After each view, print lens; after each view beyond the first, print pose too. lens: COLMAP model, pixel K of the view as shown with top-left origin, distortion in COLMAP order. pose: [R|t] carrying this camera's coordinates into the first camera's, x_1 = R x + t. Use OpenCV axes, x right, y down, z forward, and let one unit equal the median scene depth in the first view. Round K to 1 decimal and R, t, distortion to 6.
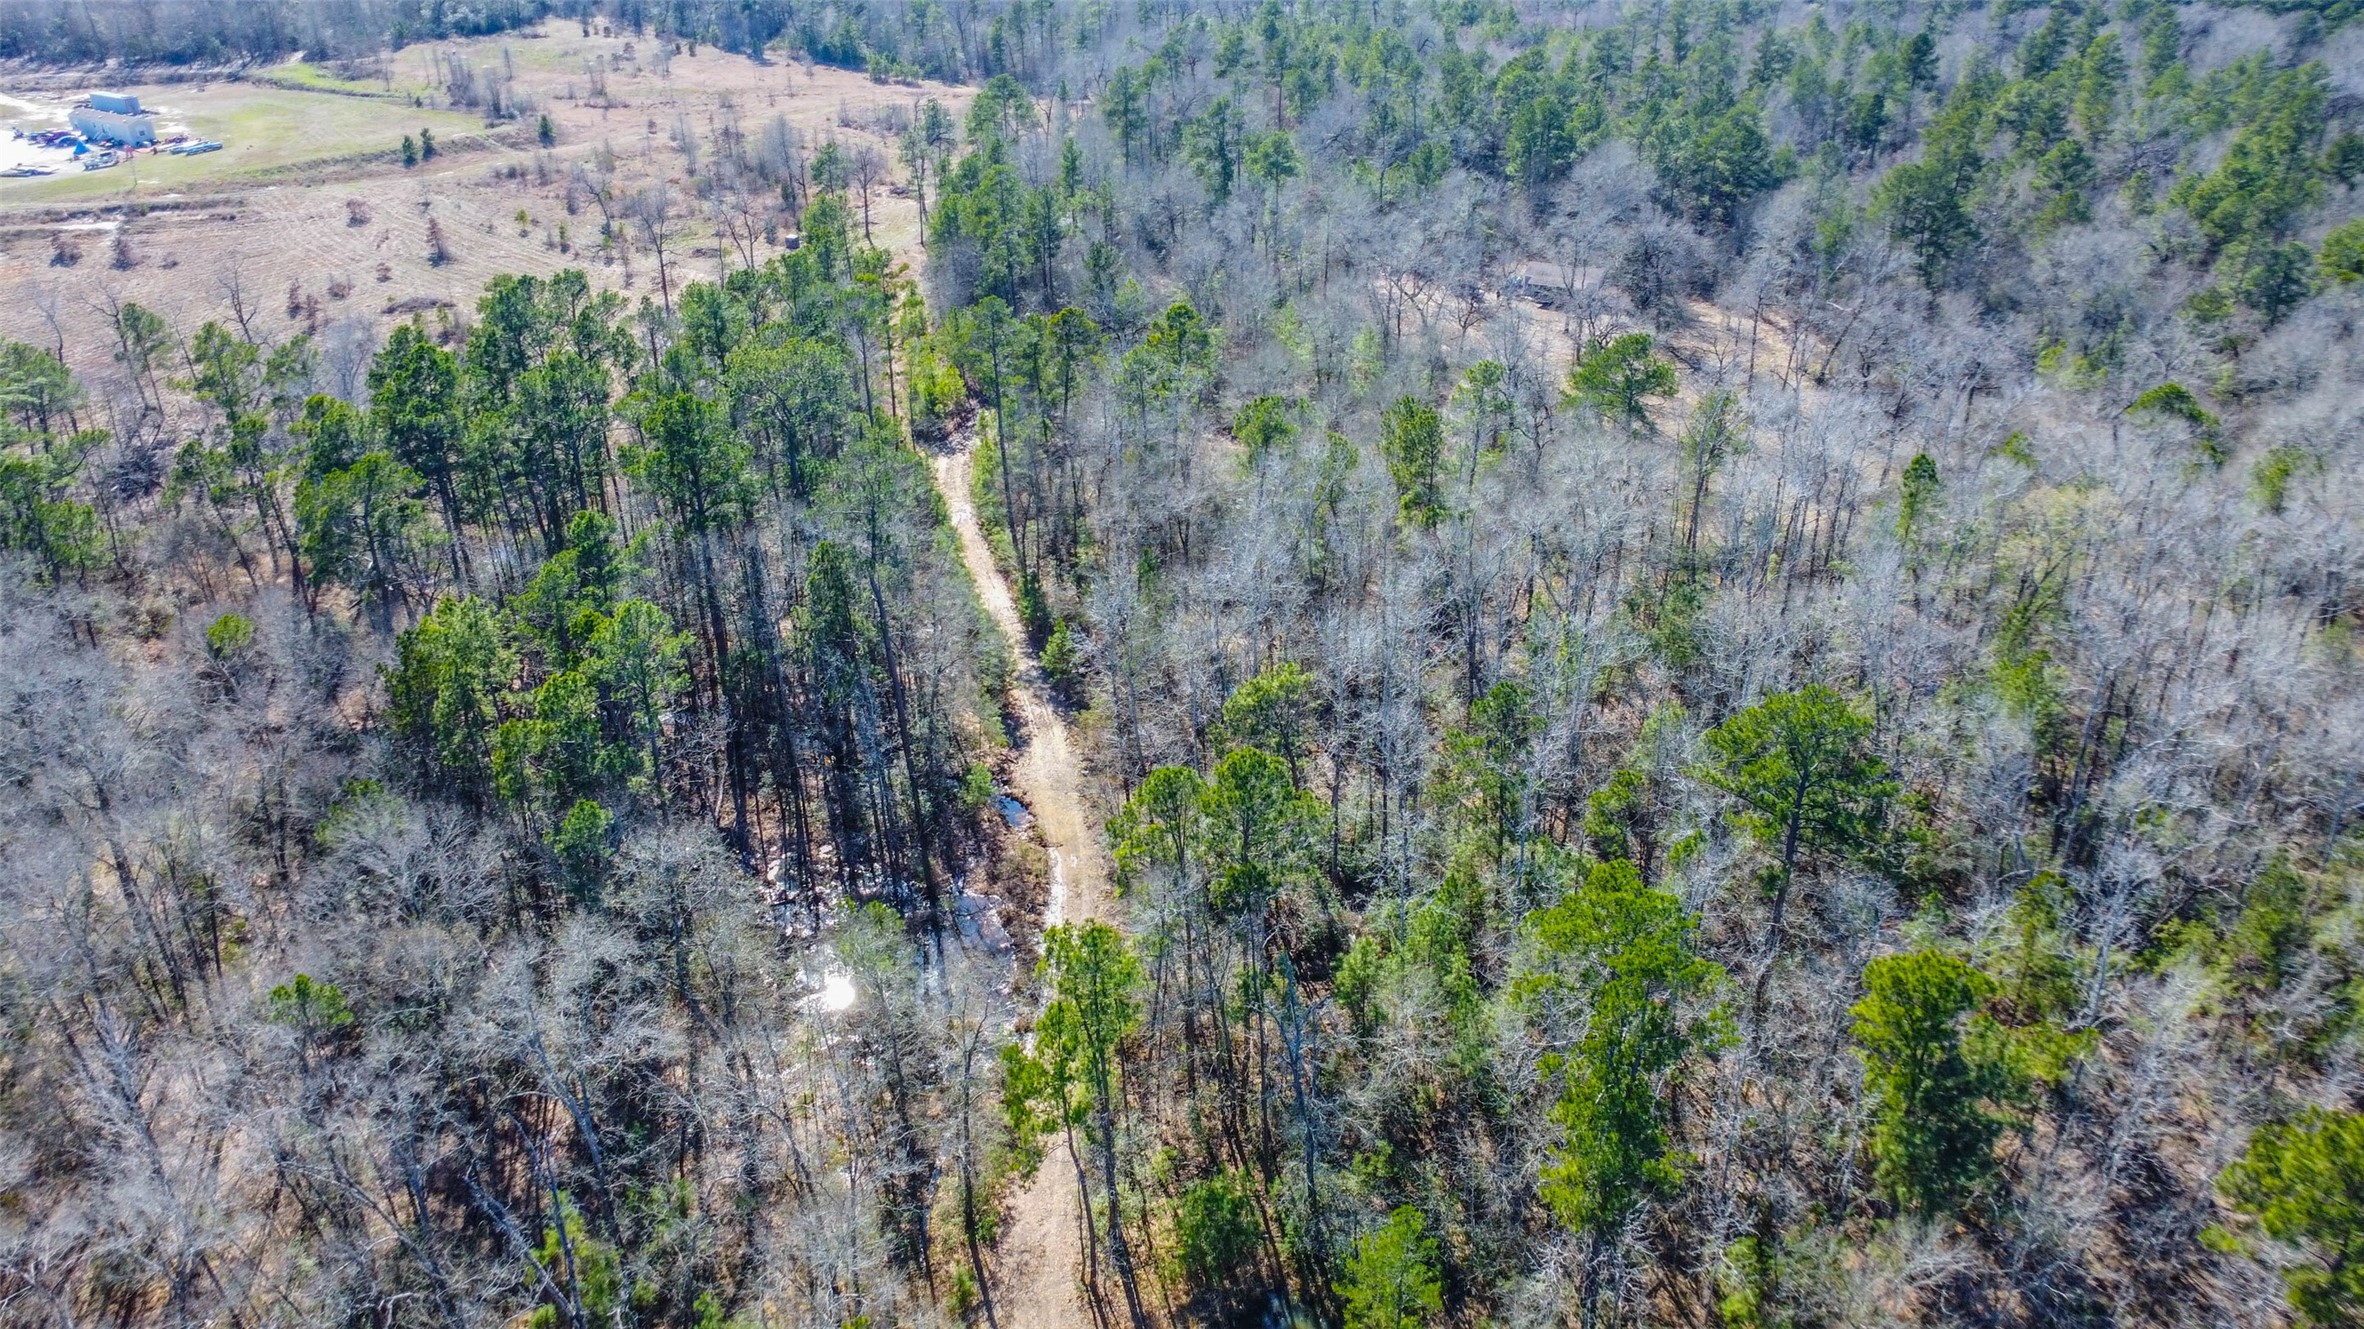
lens RADIAL K [[1684.7, 0, 1180.1], [0, 1684.7, 667.8], [0, 0, 1]] dist [-0.017005, -0.008514]
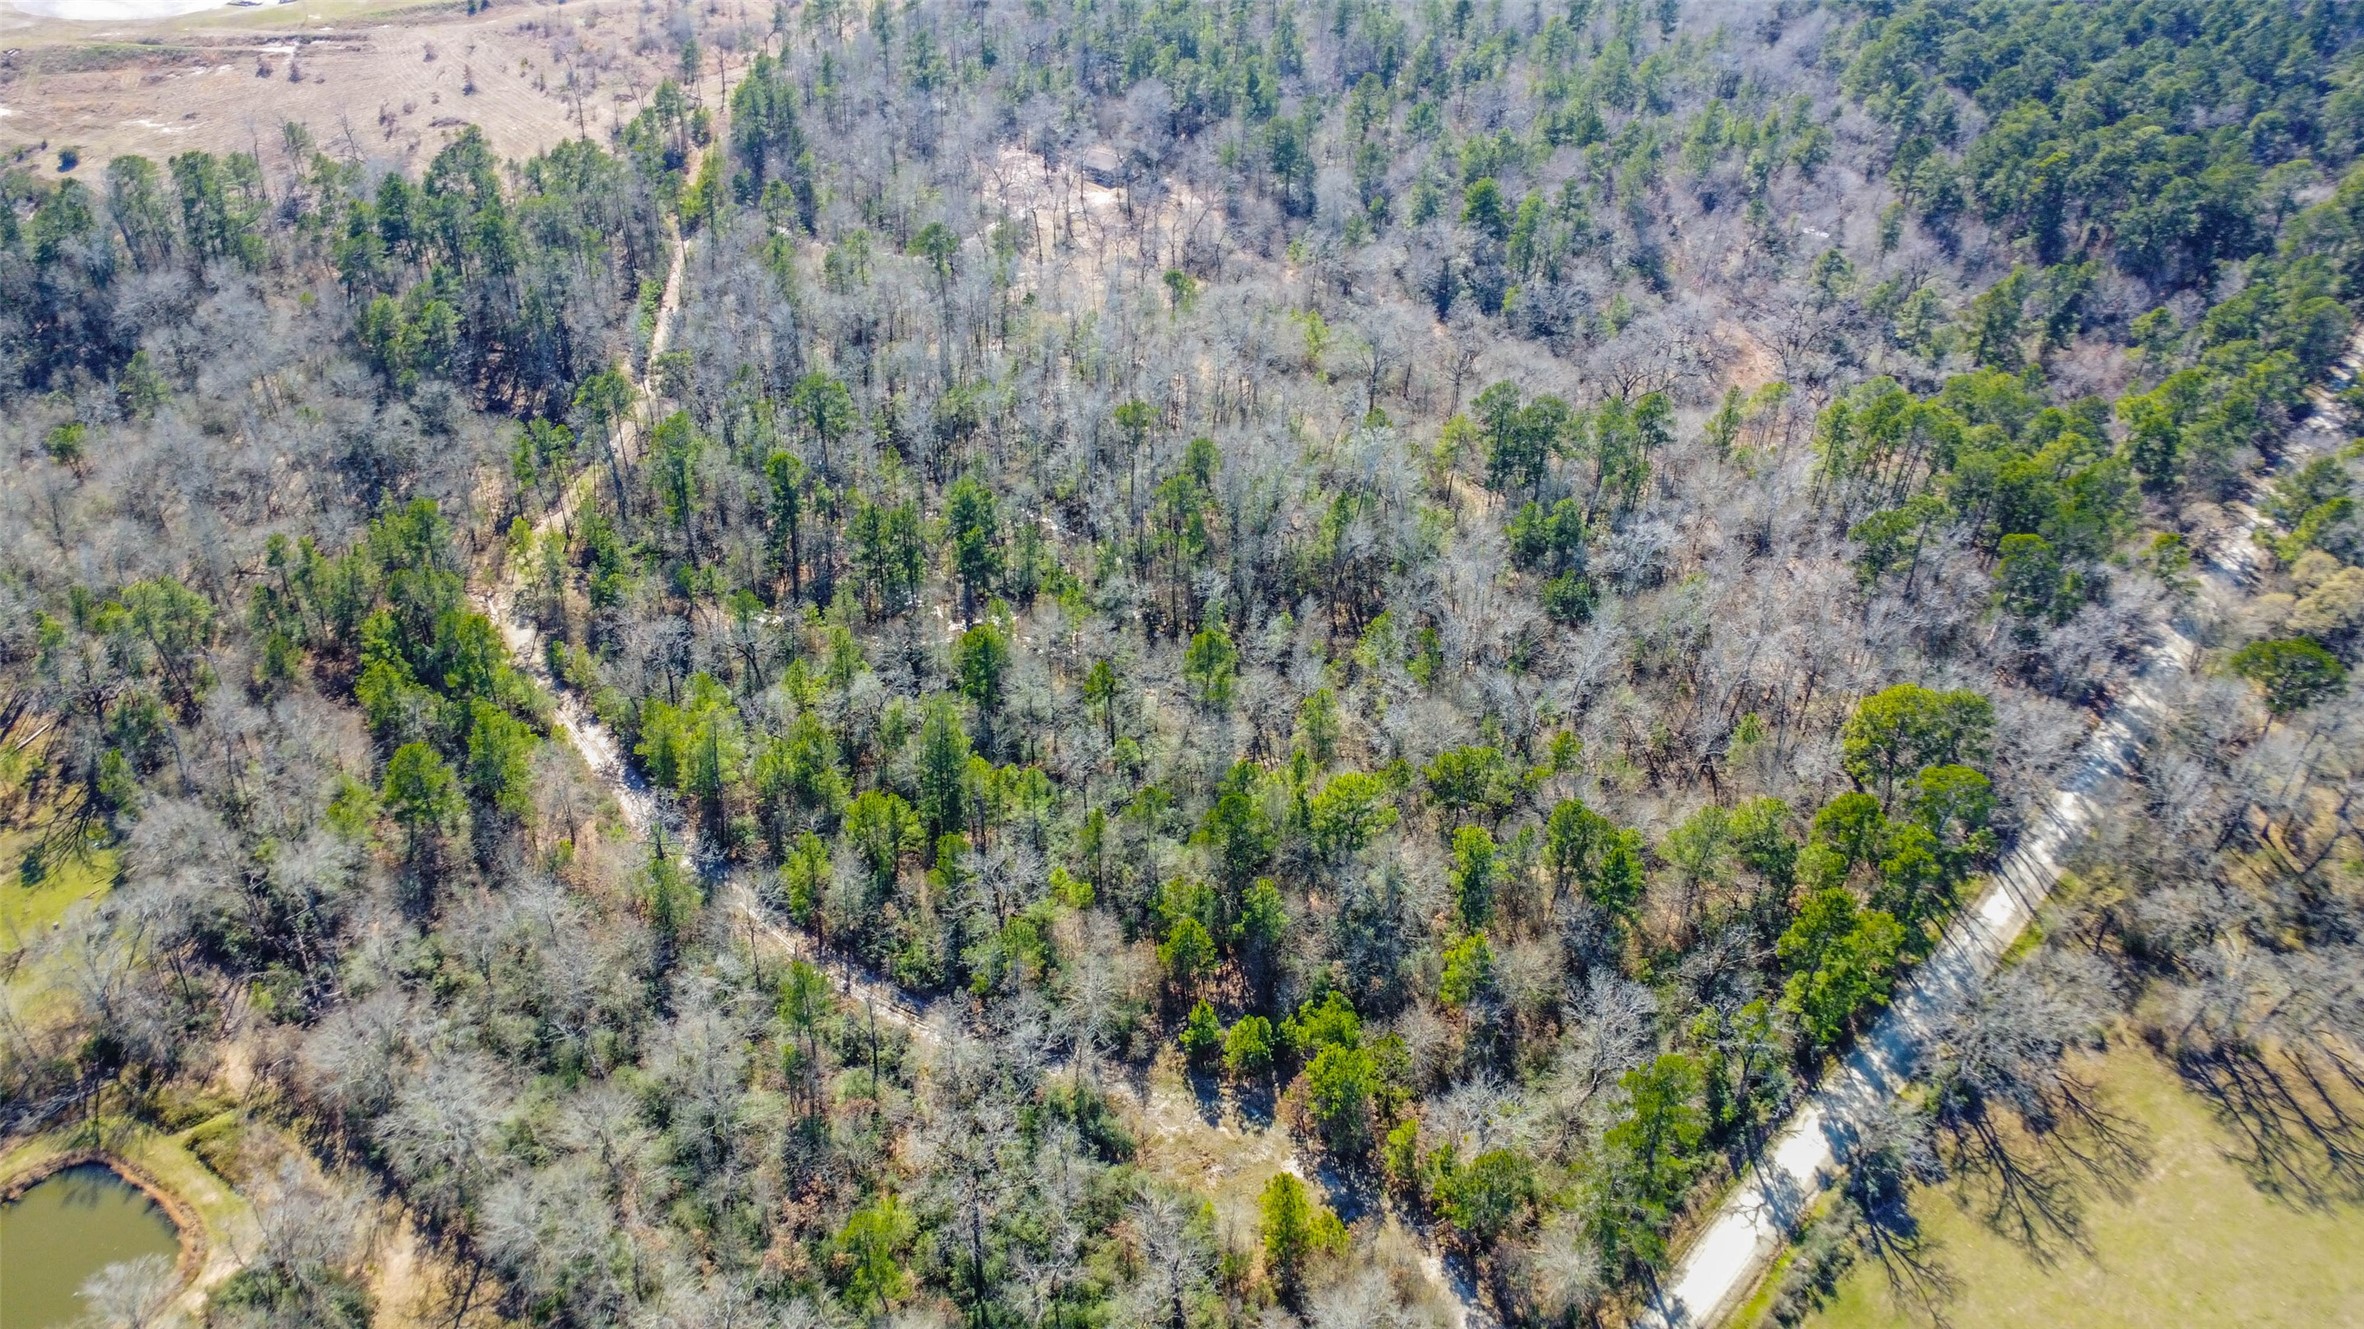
lens RADIAL K [[1684.7, 0, 1174.3], [0, 1684.7, 663.7], [0, 0, 1]] dist [-0.017005, -0.008514]
pose [[0.988757, 0.124441, -0.082908, 0.496139], [-0.111261, 0.982696, 0.148089, 0.000863], [0.099901, -0.137200, 0.985493, -0.714103]]
